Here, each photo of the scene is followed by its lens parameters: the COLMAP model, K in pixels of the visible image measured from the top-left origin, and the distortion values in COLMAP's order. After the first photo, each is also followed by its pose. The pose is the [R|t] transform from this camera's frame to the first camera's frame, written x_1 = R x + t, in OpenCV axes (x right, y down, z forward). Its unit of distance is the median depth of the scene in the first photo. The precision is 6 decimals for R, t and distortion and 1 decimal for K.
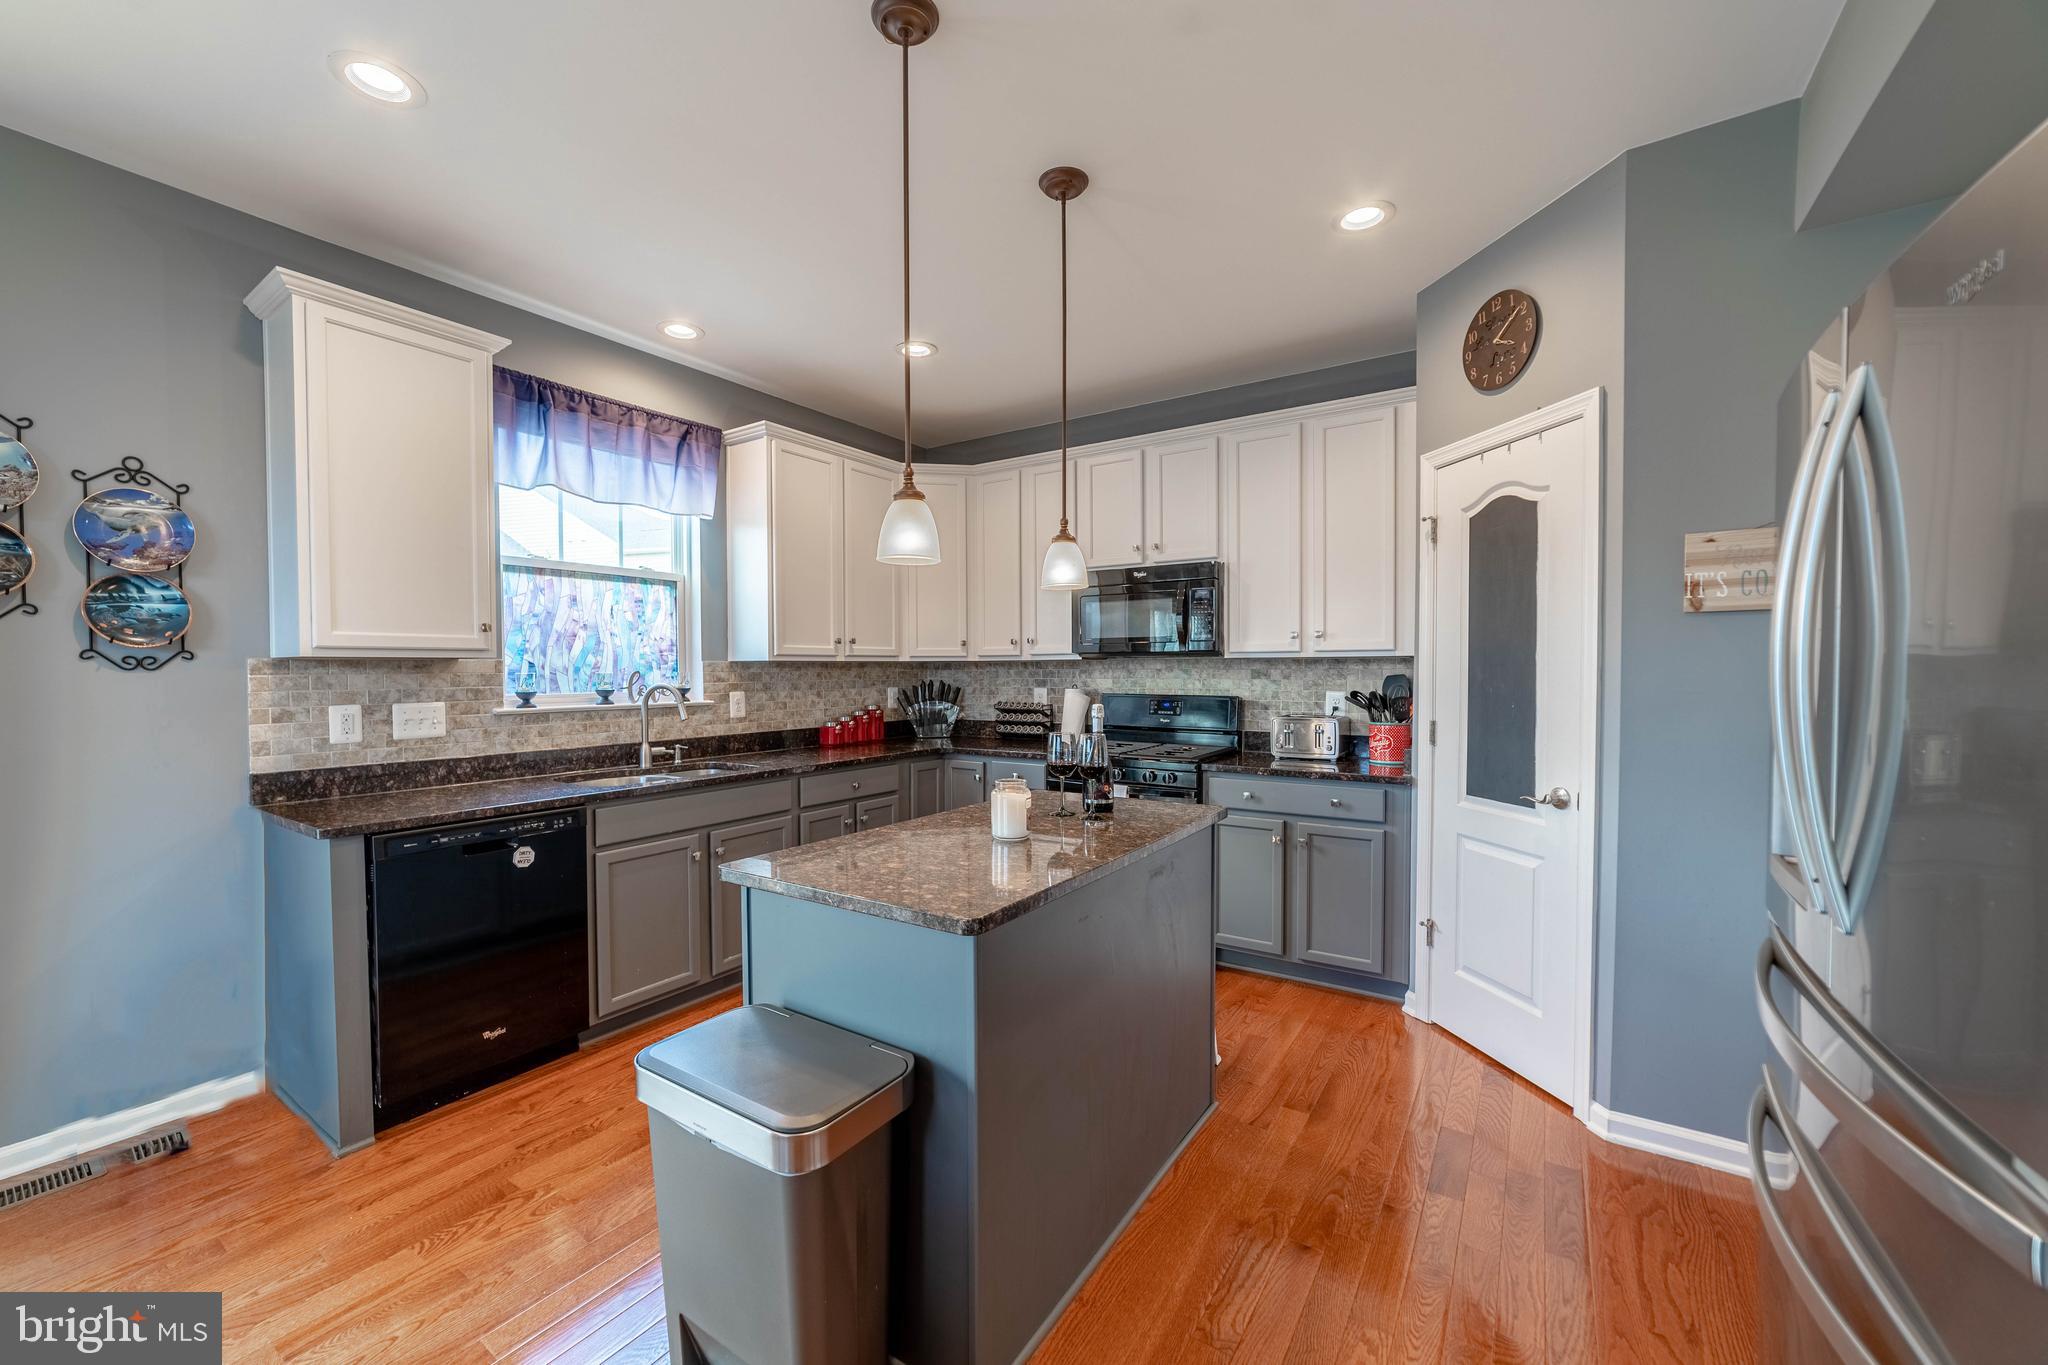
lens RADIAL K [[794.5, 0, 1004.9], [0, 794.5, 688.3], [0, 0, 1]] dist [-0.018257, 0.006224]
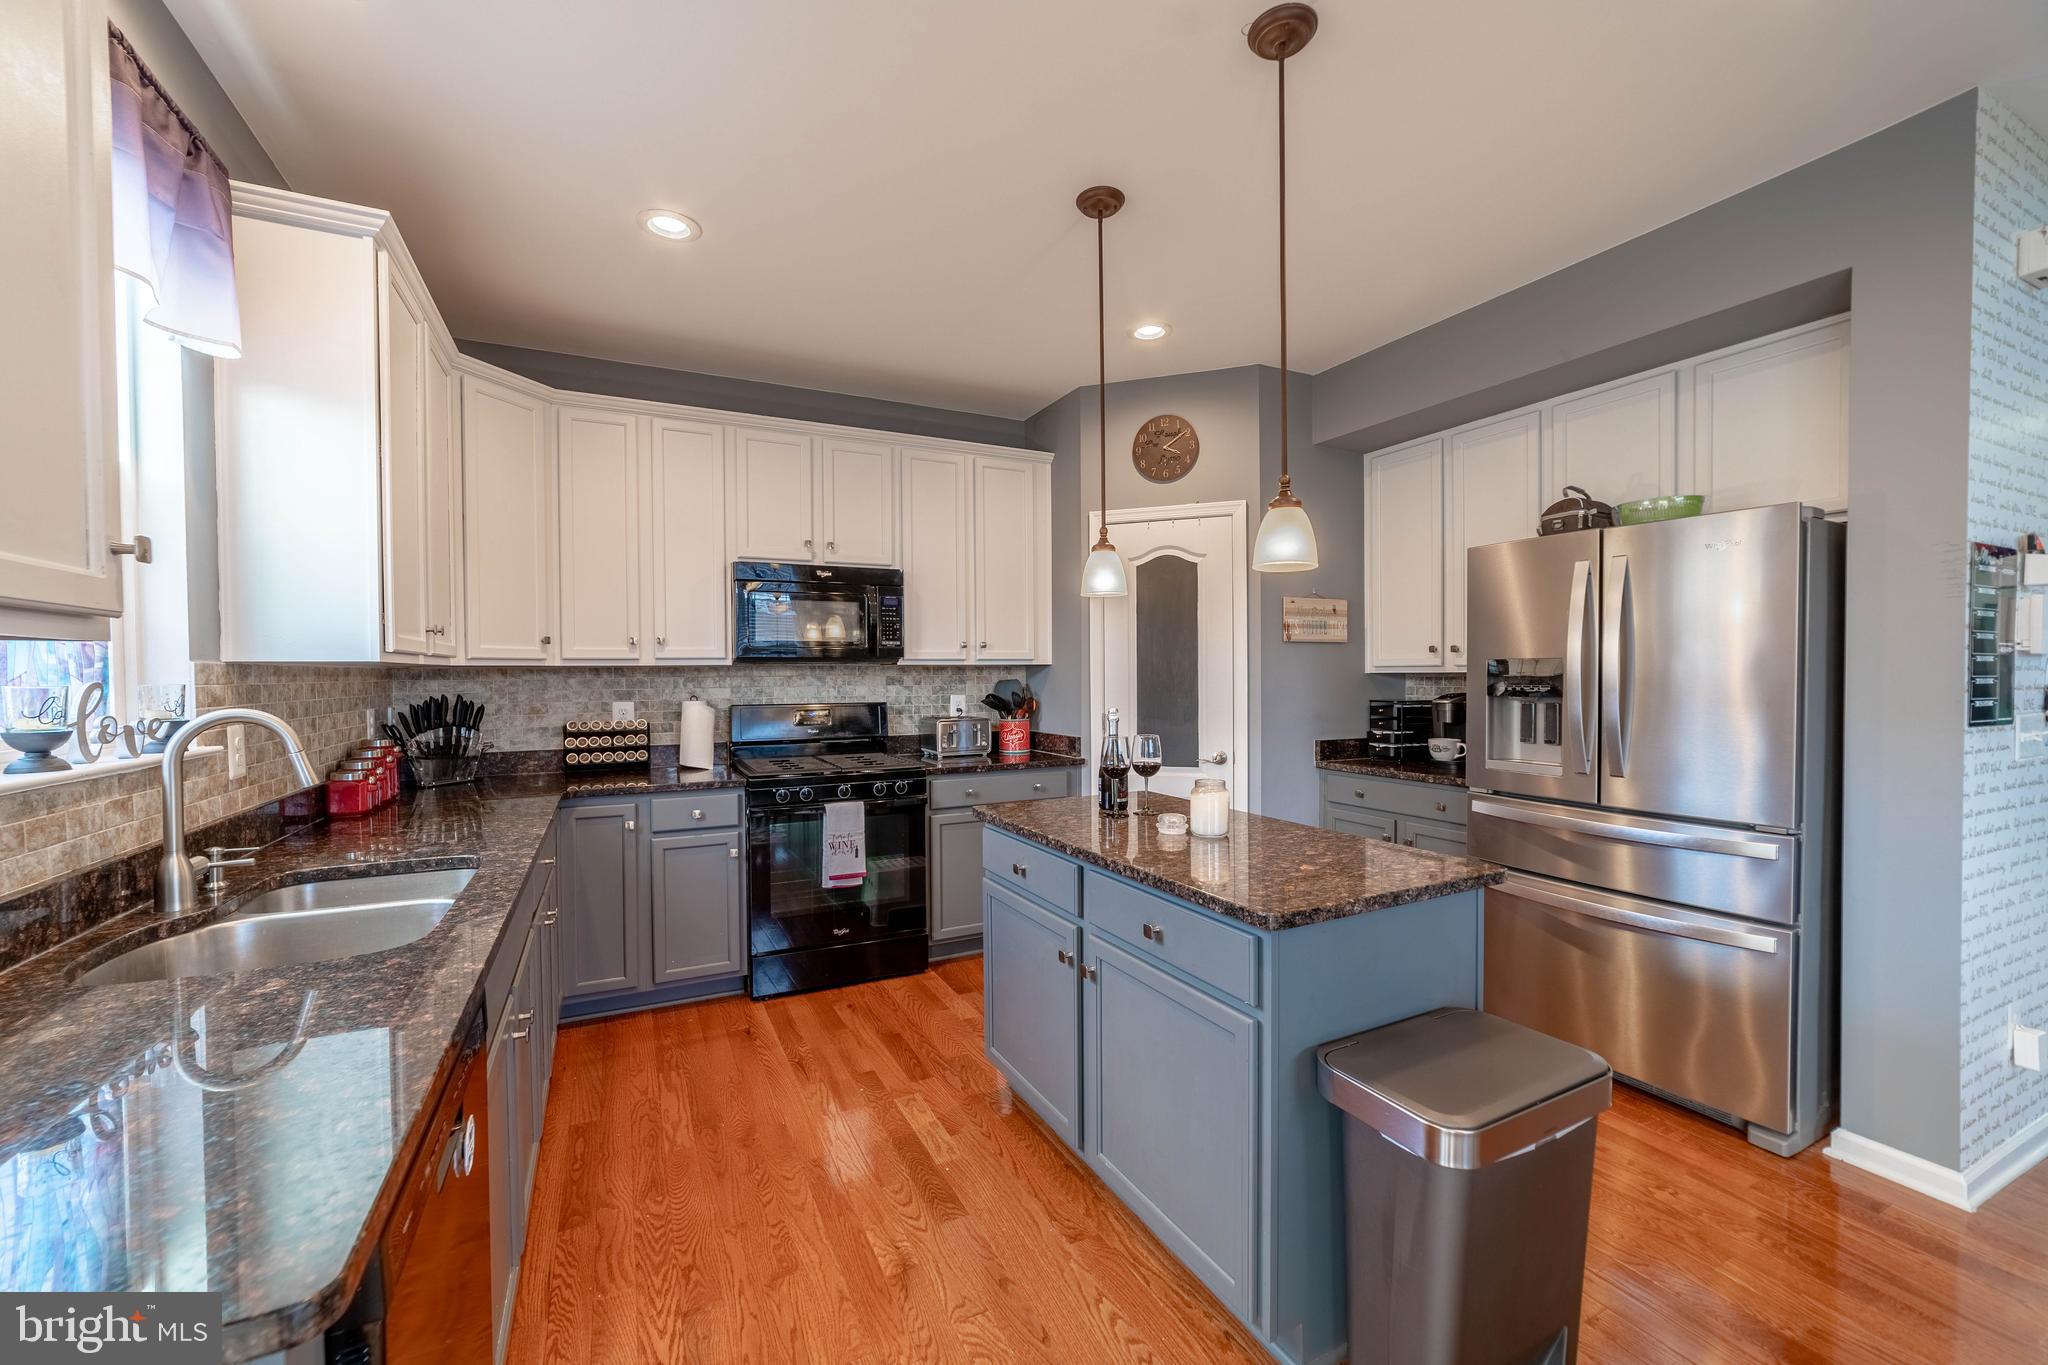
lens RADIAL K [[794.5, 0, 1003.7], [0, 794.5, 687.9], [0, 0, 1]] dist [-0.018257, 0.006224]
pose [[0.498726, -0.015001, 0.866630, -0.596083], [0.025443, 0.999673, 0.002662, -0.008911], [-0.866386, 0.020722, 0.498944, 0.408332]]
